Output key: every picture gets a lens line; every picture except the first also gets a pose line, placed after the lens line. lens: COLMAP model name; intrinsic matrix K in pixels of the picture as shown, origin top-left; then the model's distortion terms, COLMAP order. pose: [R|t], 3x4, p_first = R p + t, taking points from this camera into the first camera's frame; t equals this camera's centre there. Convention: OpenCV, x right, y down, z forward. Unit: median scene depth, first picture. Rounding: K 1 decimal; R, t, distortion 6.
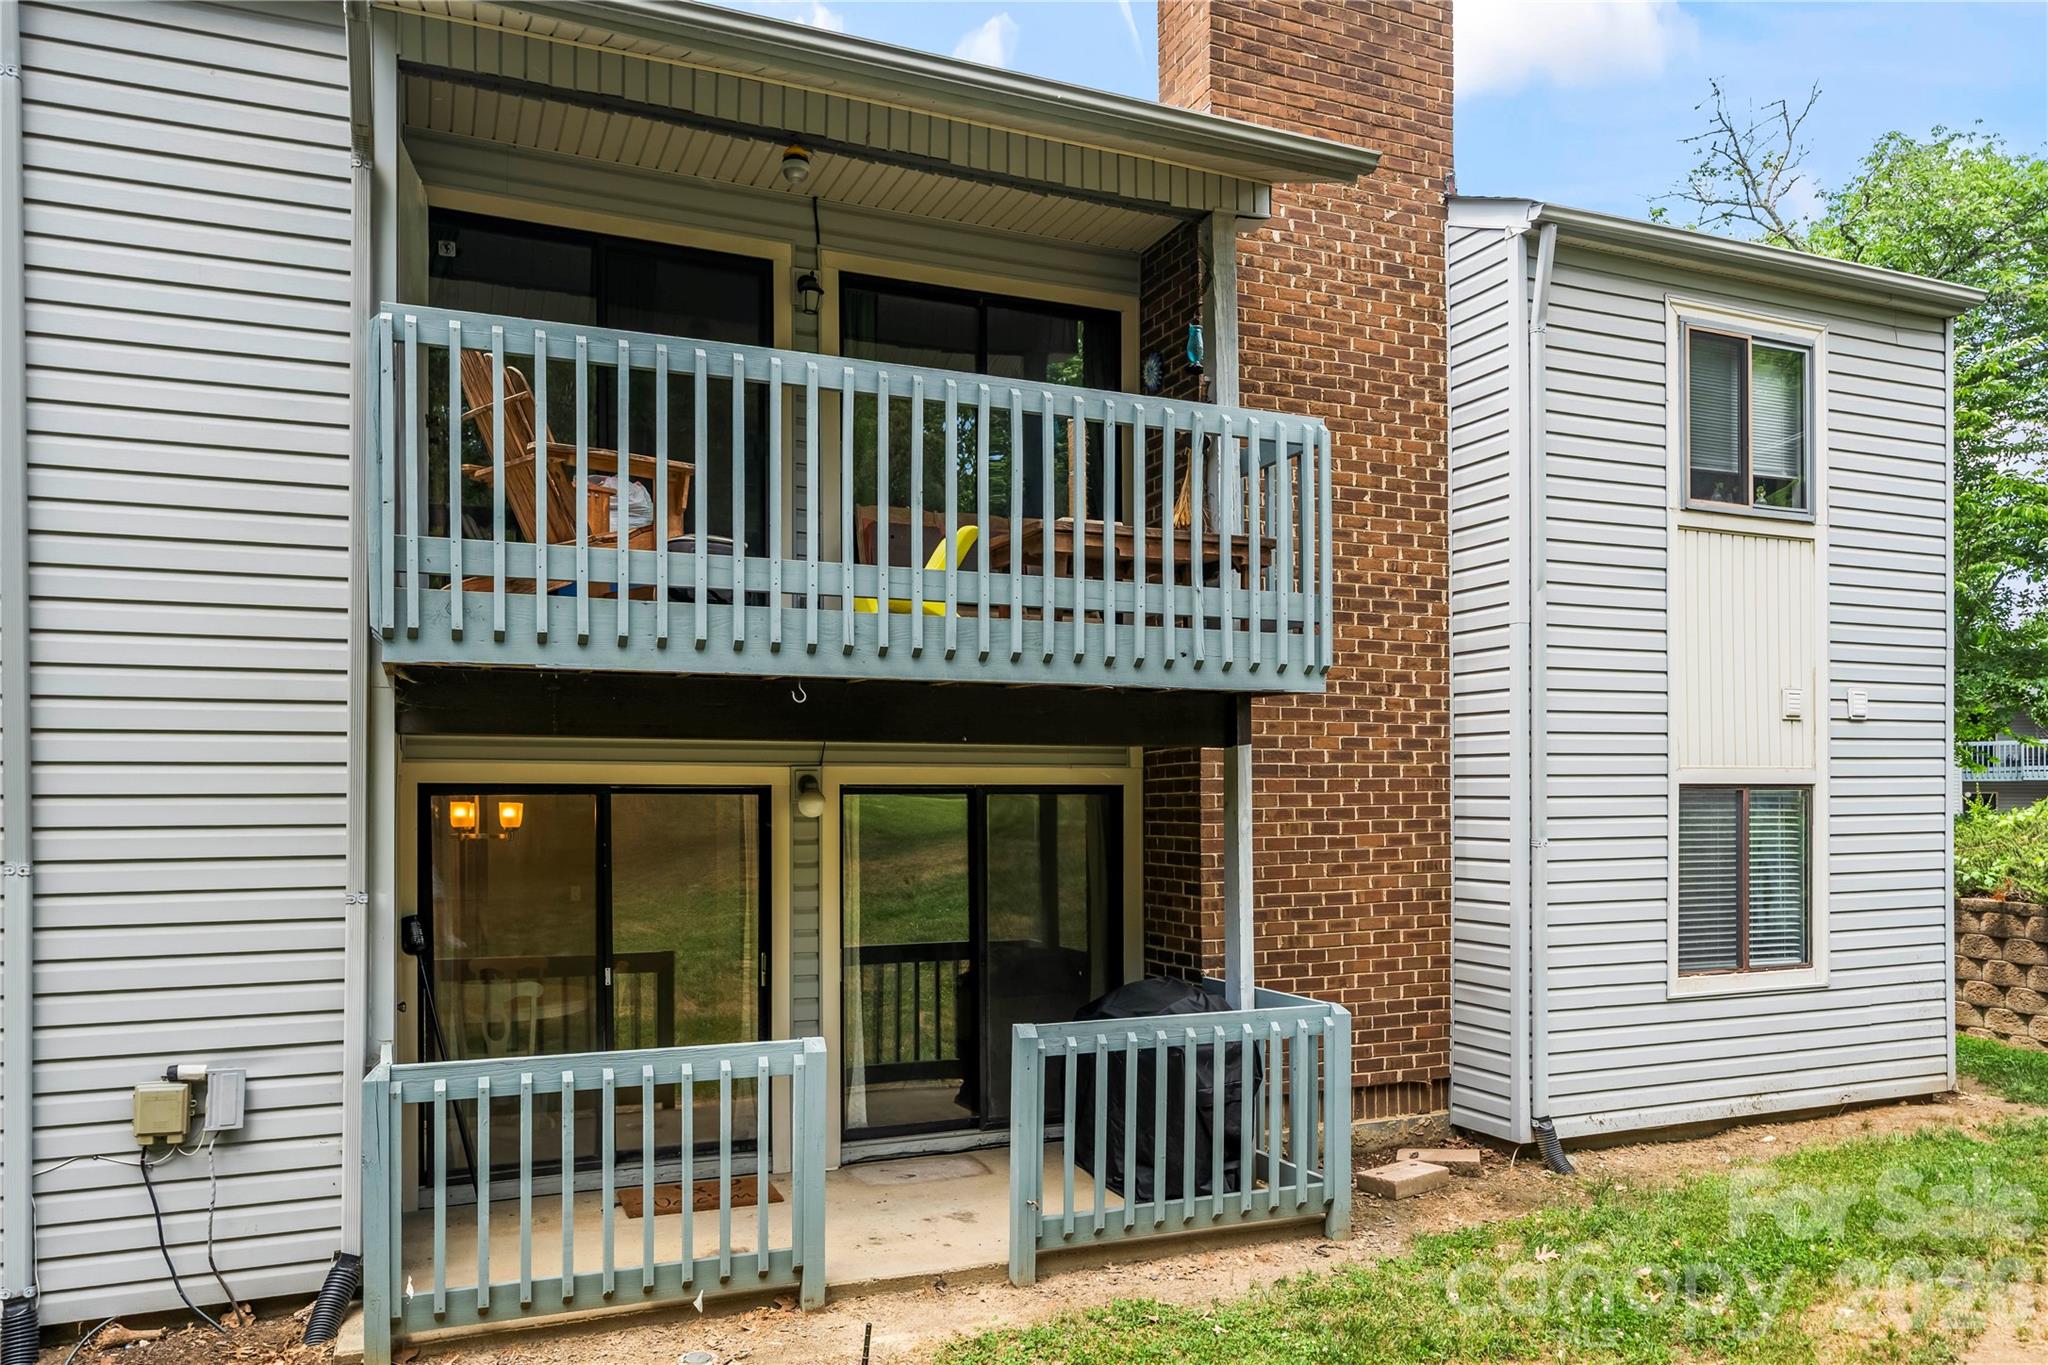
lens RADIAL K [[1451.8, 0, 1029.8], [0, 1451.8, 786.1], [0, 0, 1]] dist [-0.001550, -0.002333]
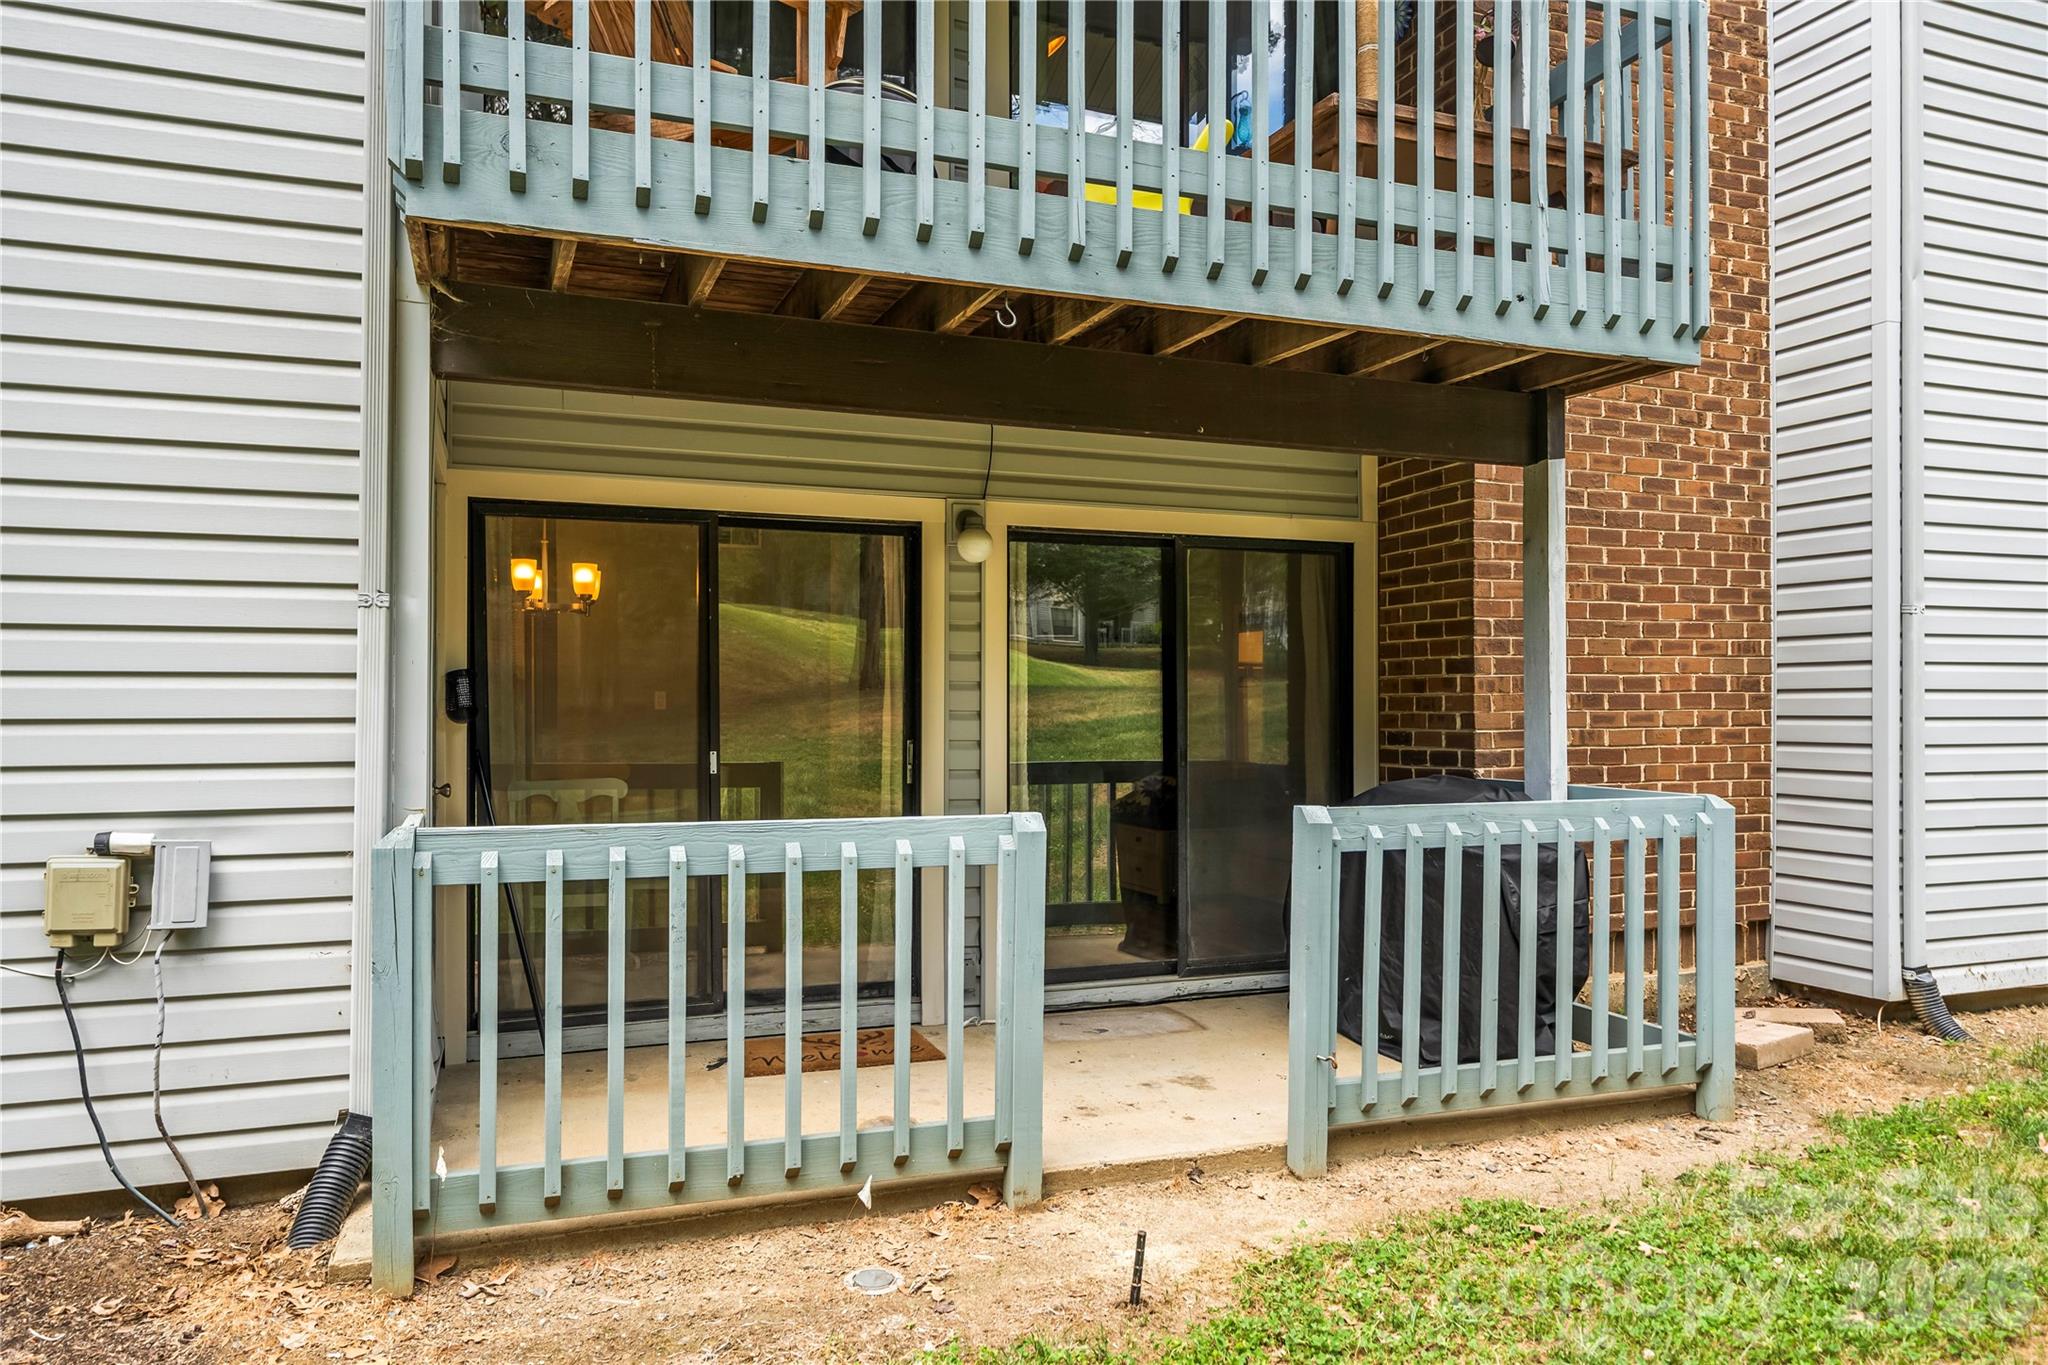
lens RADIAL K [[1410.1, 0, 1020.2], [0, 1410.1, 689.0], [0, 0, 1]] dist [-0.002113, 0.000199]
pose [[0.999283, 0.003841, -0.037675, -0.101929], [-0.003854, 0.999993, -0.000257, 0.092477], [0.037674, 0.000402, 0.999290, 0.265734]]
